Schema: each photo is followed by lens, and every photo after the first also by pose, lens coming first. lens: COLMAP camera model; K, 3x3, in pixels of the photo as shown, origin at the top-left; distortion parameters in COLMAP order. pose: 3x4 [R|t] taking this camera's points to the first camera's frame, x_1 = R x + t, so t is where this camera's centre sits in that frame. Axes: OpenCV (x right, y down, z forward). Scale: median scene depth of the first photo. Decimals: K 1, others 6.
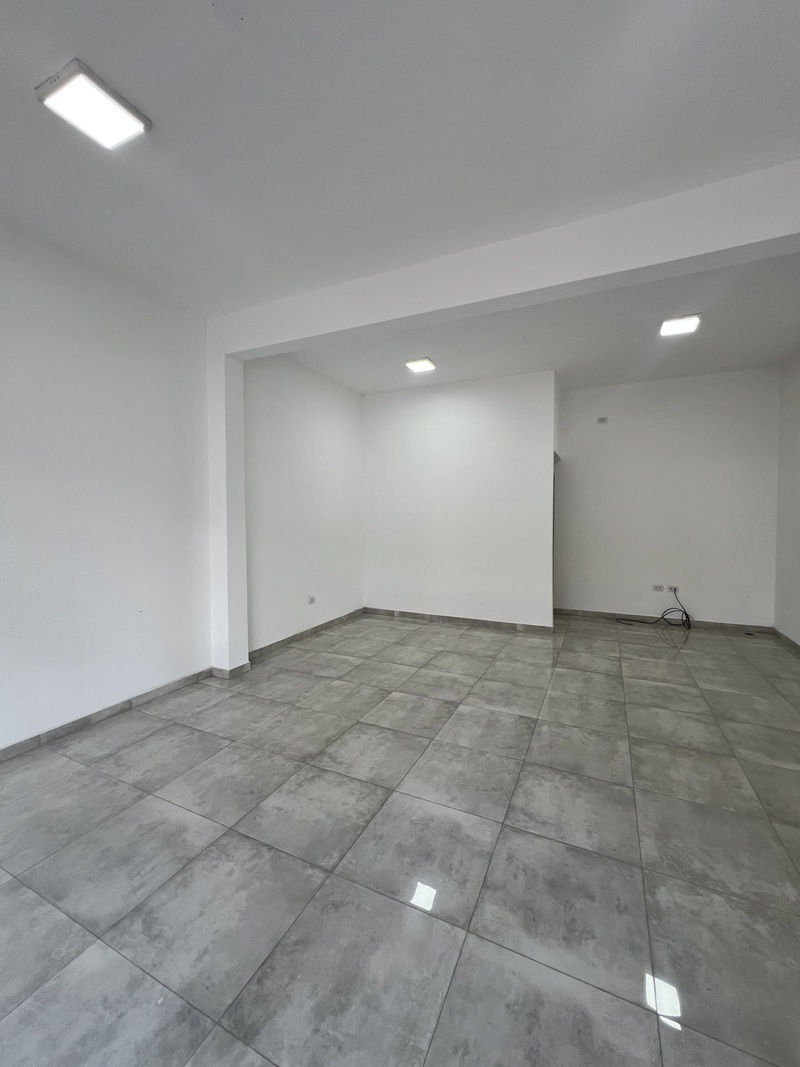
lens RADIAL K [[430.0, 0, 400.5], [0, 430.0, 531.9], [0, 0, 1]] dist [0.000393, 0.000008]
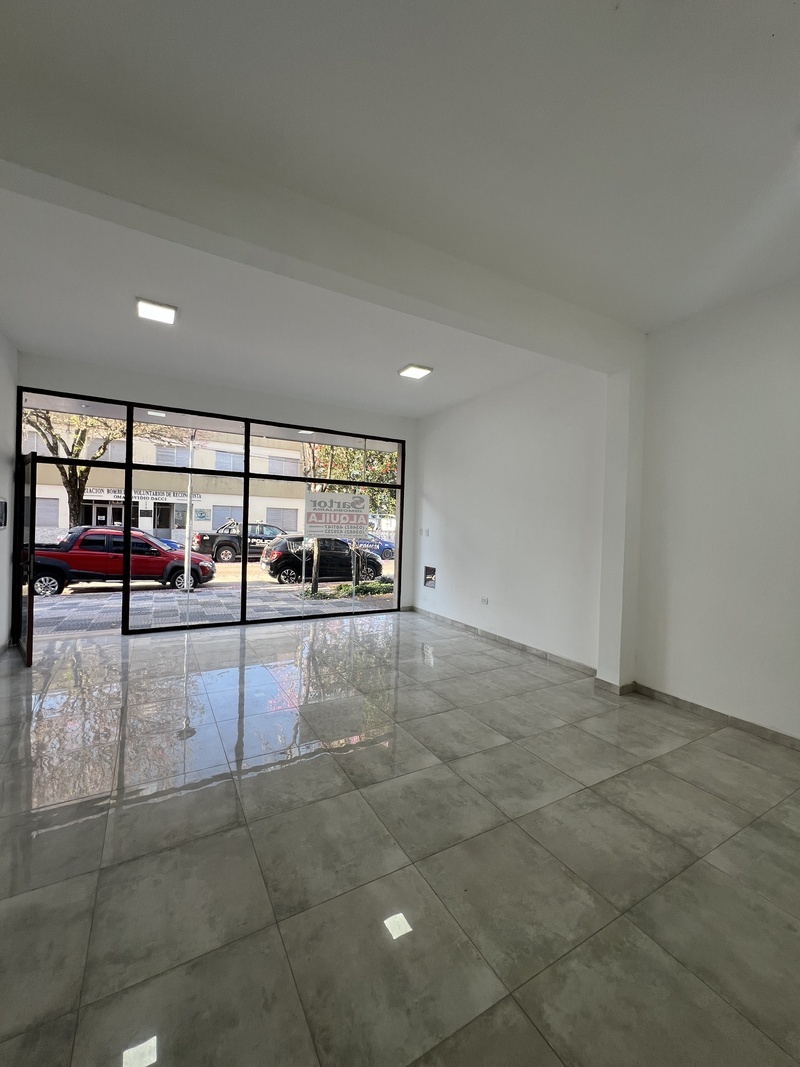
lens RADIAL K [[429.8, 0, 400.6], [0, 429.8, 533.2], [0, 0, 1]] dist [-0.000929, 0.000297]
pose [[-0.569194, 0.002395, -0.822200, 0.838456], [-0.060757, 0.997139, 0.044965, -0.051003], [0.819955, 0.075549, -0.567420, 1.361602]]
